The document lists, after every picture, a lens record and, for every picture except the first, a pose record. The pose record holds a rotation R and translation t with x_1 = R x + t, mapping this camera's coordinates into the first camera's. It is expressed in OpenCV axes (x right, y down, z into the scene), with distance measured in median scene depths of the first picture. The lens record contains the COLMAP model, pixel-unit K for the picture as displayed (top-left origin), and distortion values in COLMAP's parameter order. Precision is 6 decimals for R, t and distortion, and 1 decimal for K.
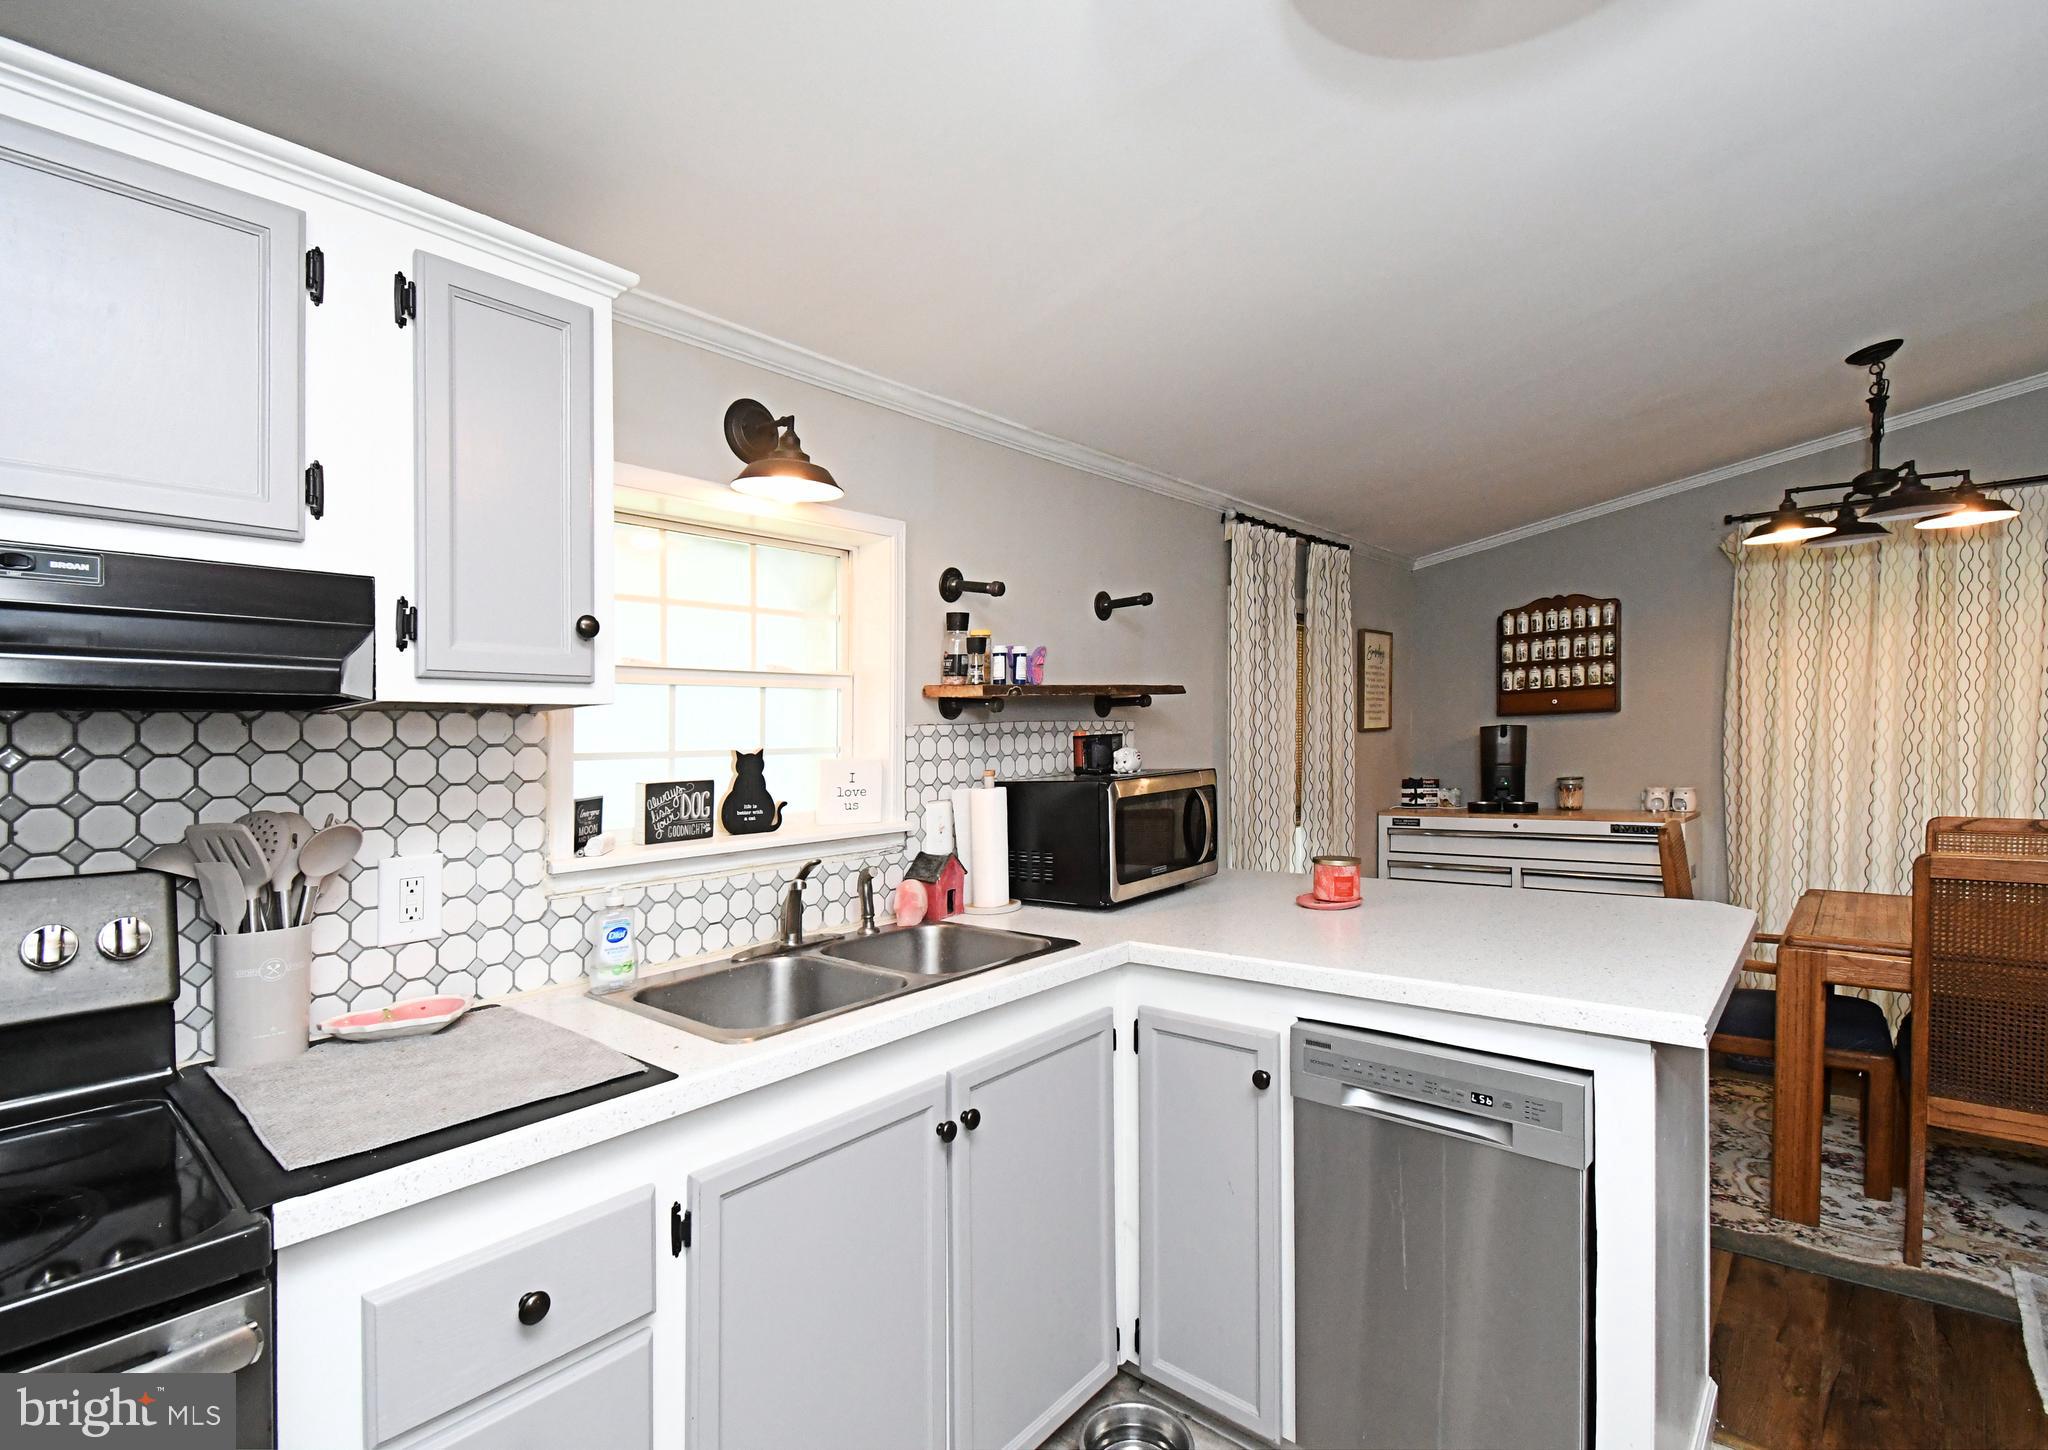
lens RADIAL K [[943.6, 0, 1025.4], [0, 943.6, 800.4], [0, 0, 1]] dist [-0.000535, -0.009770]
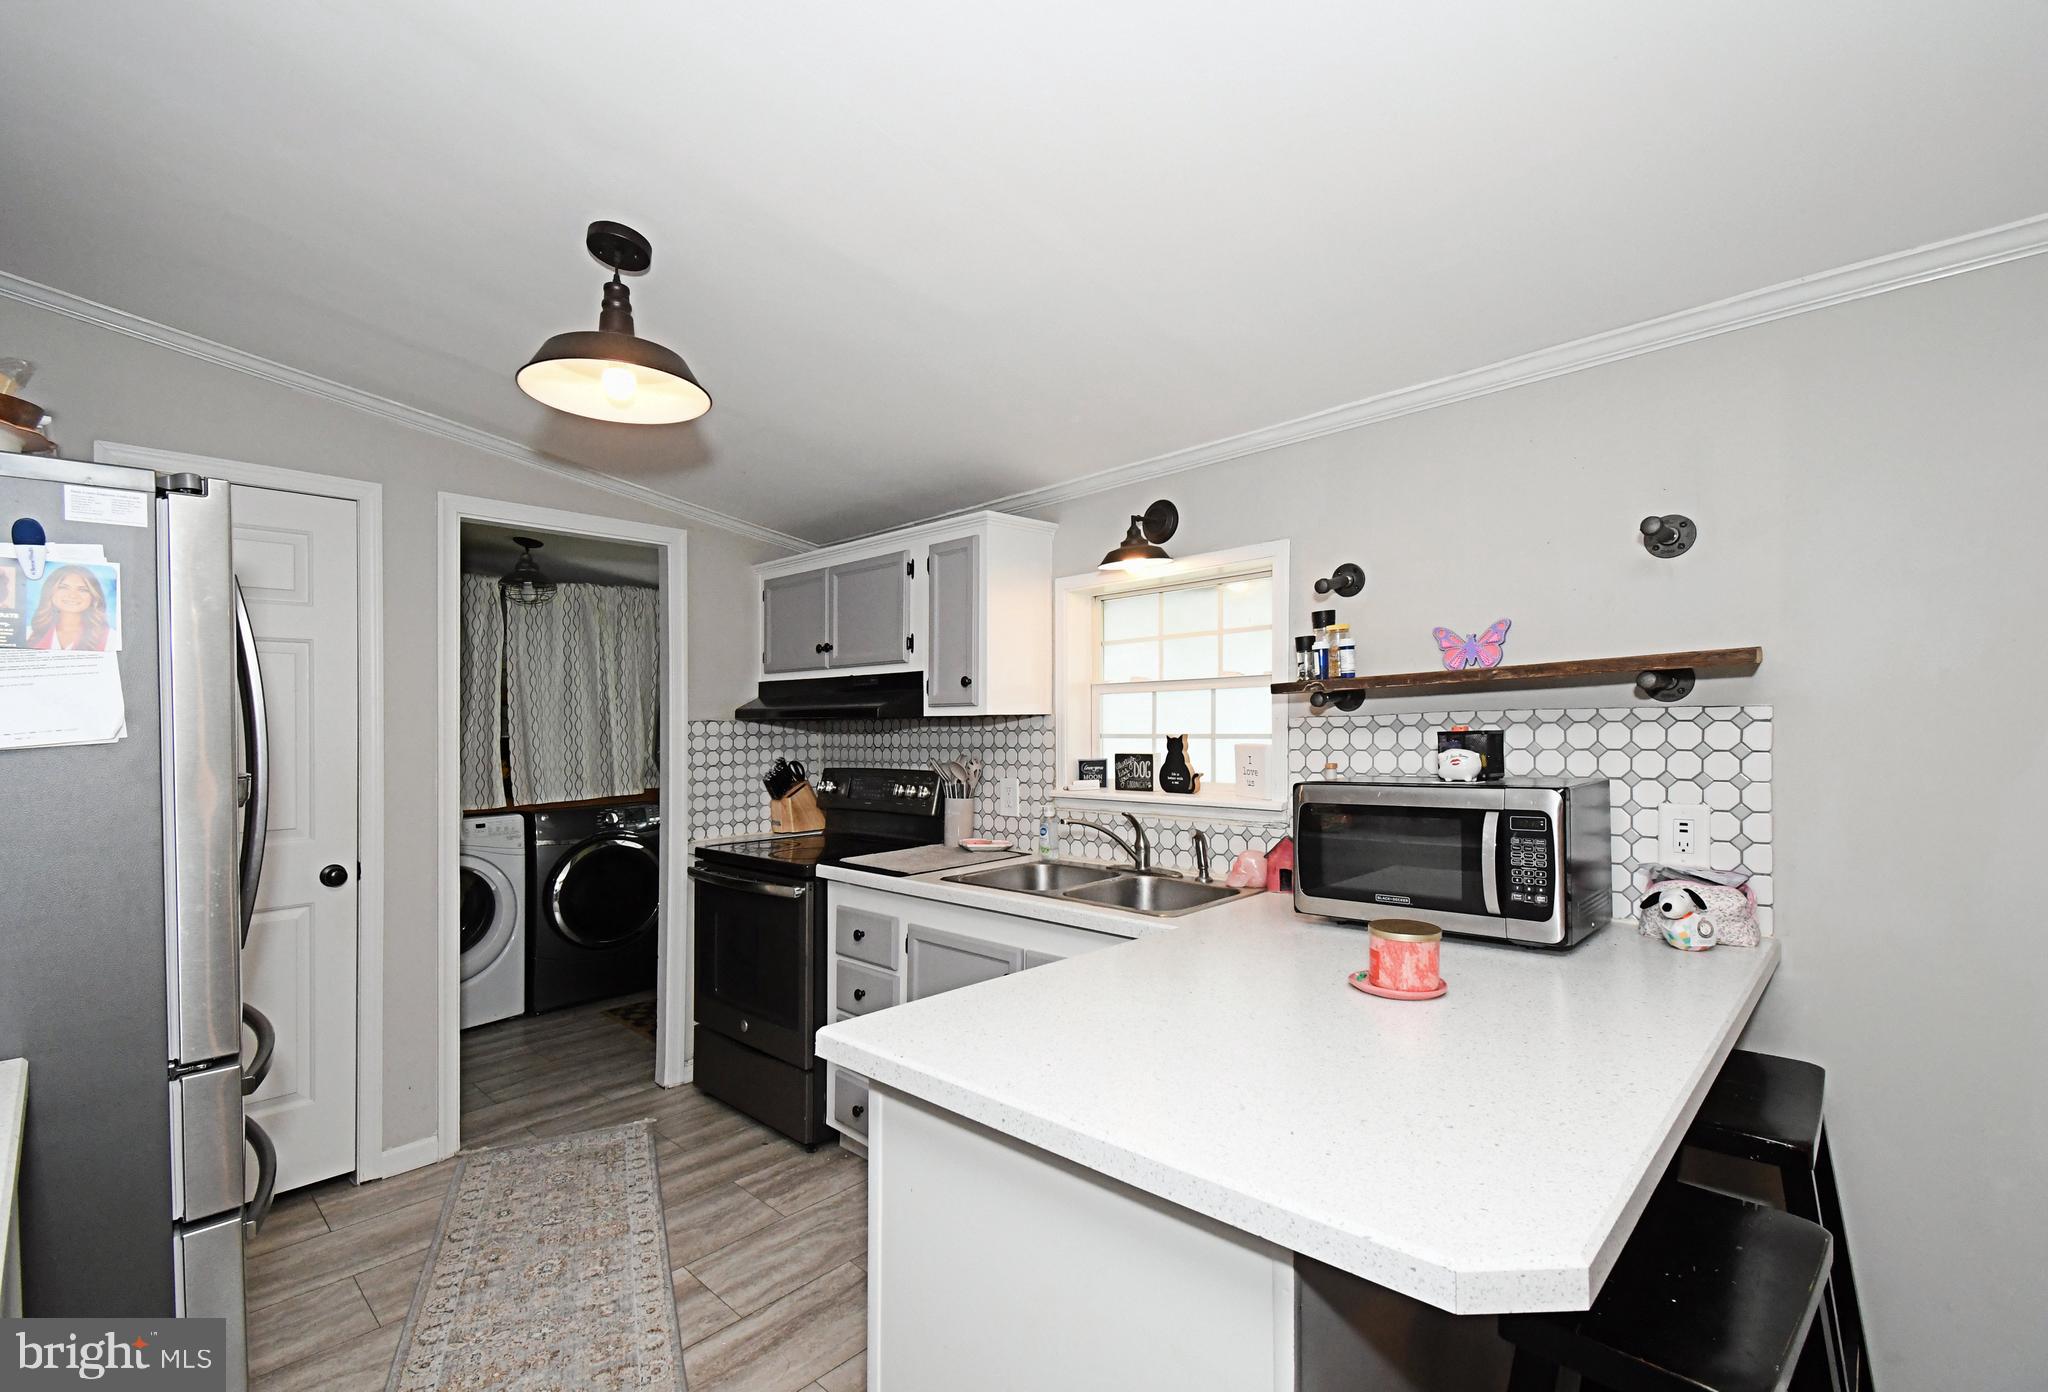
lens RADIAL K [[924.1, 0, 1021.7], [0, 924.1, 746.3], [0, 0, 1]] dist [0.022142, -0.008508]
pose [[-0.051451, 0.060971, -0.996813, 0.868268], [-0.038343, 0.997278, 0.062979, -0.088939], [0.997939, 0.041461, -0.048973, 0.632666]]
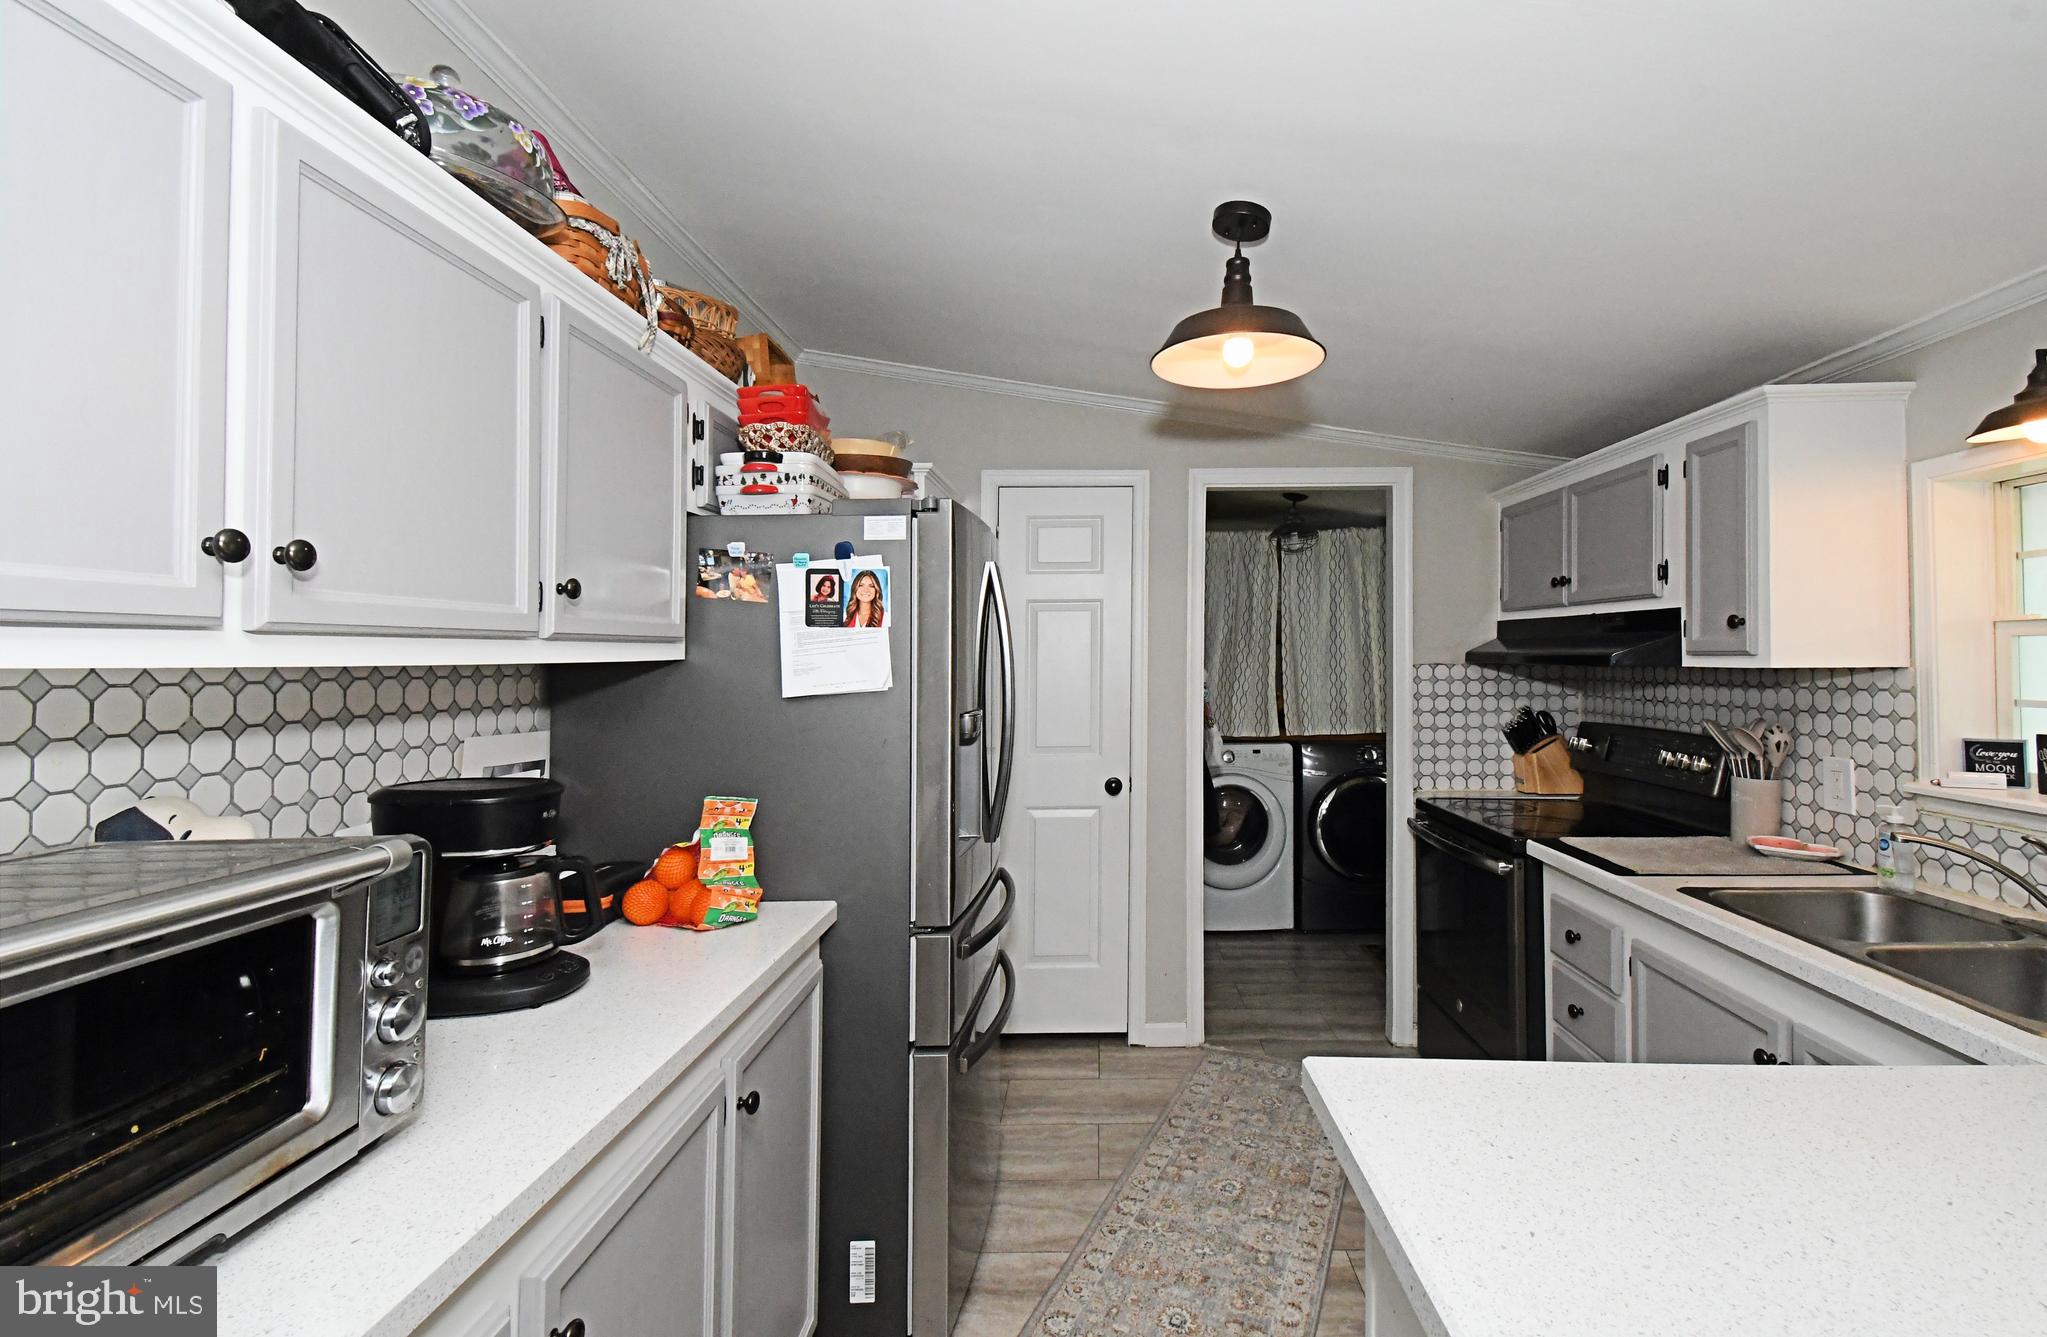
lens RADIAL K [[909.6, 0, 1067.3], [0, 909.6, 625.6], [0, 0, 1]] dist [0.007827, -0.009070]
pose [[-0.773648, 0.017371, -0.633378, 0.723806], [-0.003044, 0.999511, 0.031131, -0.113838], [0.633609, 0.026013, -0.773216, 0.754452]]
